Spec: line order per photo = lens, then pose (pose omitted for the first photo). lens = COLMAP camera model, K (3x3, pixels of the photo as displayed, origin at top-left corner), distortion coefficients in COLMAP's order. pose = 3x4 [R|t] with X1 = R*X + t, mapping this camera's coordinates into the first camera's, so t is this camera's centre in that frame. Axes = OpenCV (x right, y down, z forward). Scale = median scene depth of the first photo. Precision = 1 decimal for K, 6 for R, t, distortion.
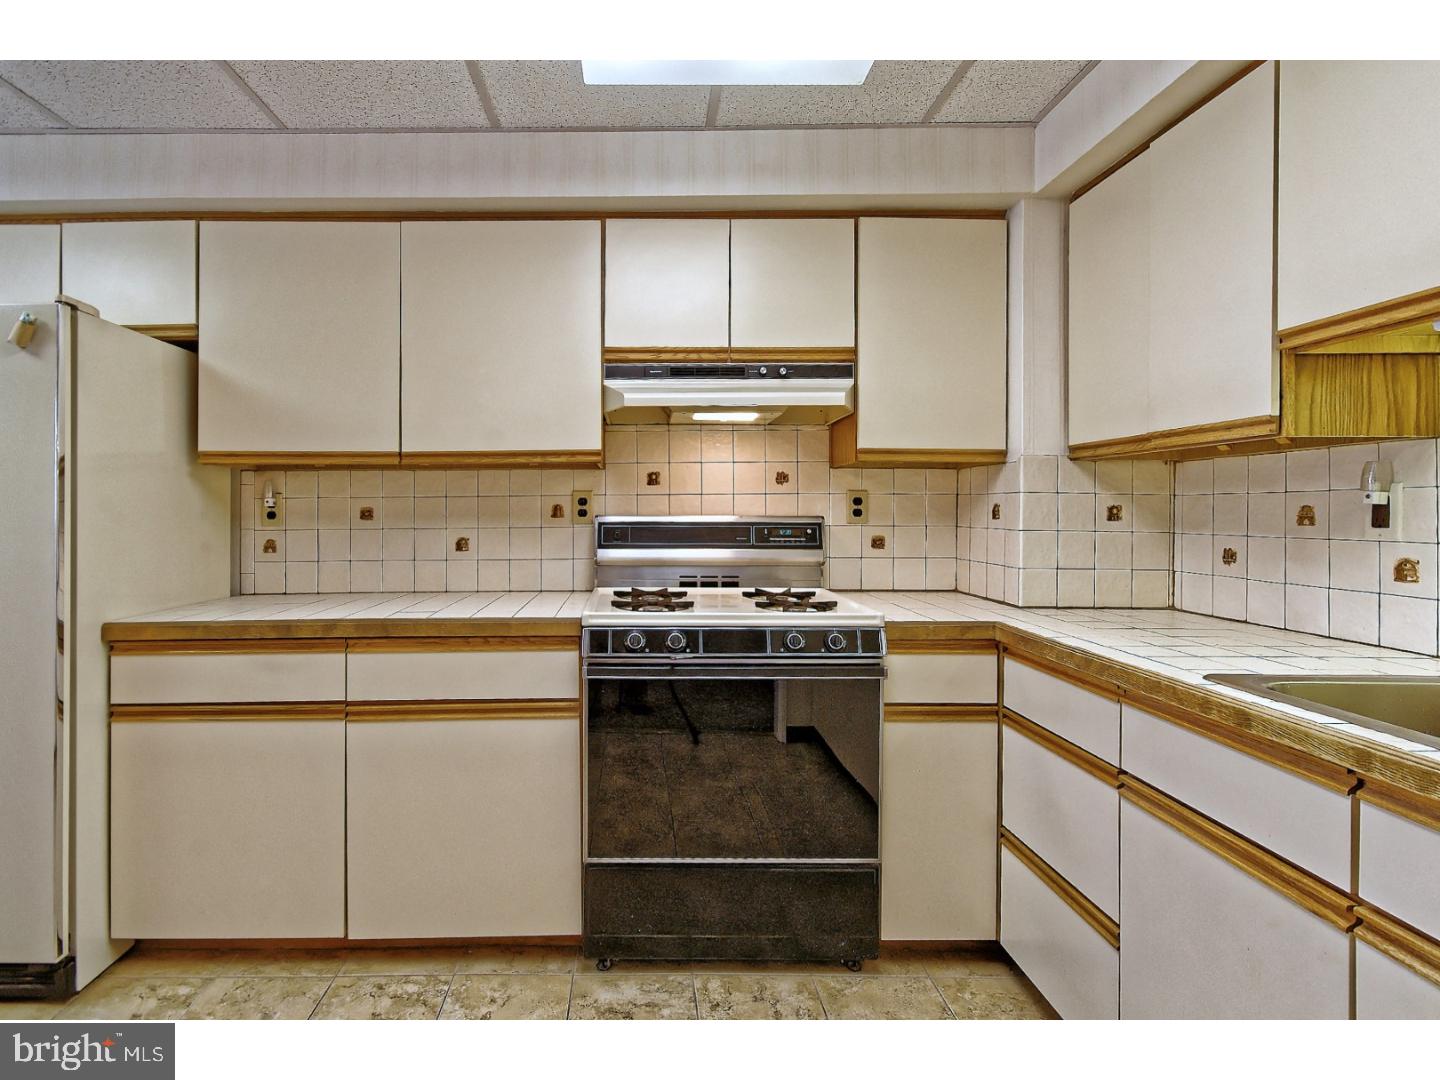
lens RADIAL K [[658.4, 0, 743.0], [0, 658.4, 507.1], [0, 0, 1]] dist [0.001986, 0.004831]
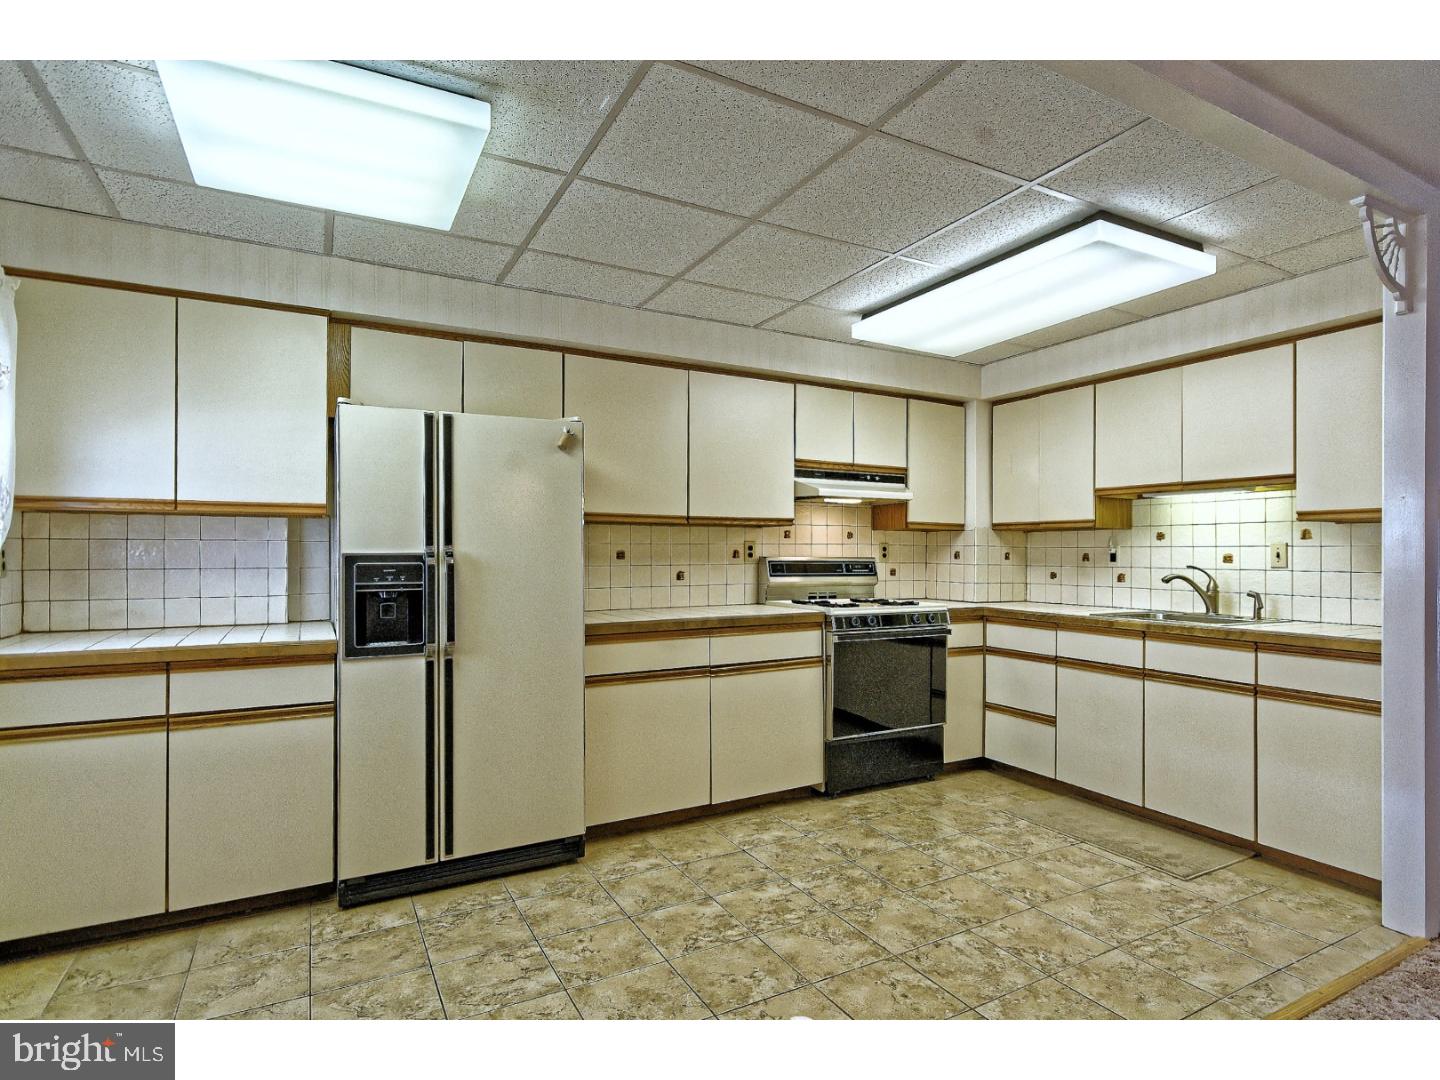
lens RADIAL K [[744.9, 0, 716.7], [0, 744.9, 548.4], [0, 0, 1]] dist [-0.001920, -0.000246]
pose [[0.874467, 0.007992, 0.485019, -1.377494], [-0.007708, 0.999967, -0.002581, -0.002426], [-0.485023, -0.001481, 0.874500, -0.616332]]
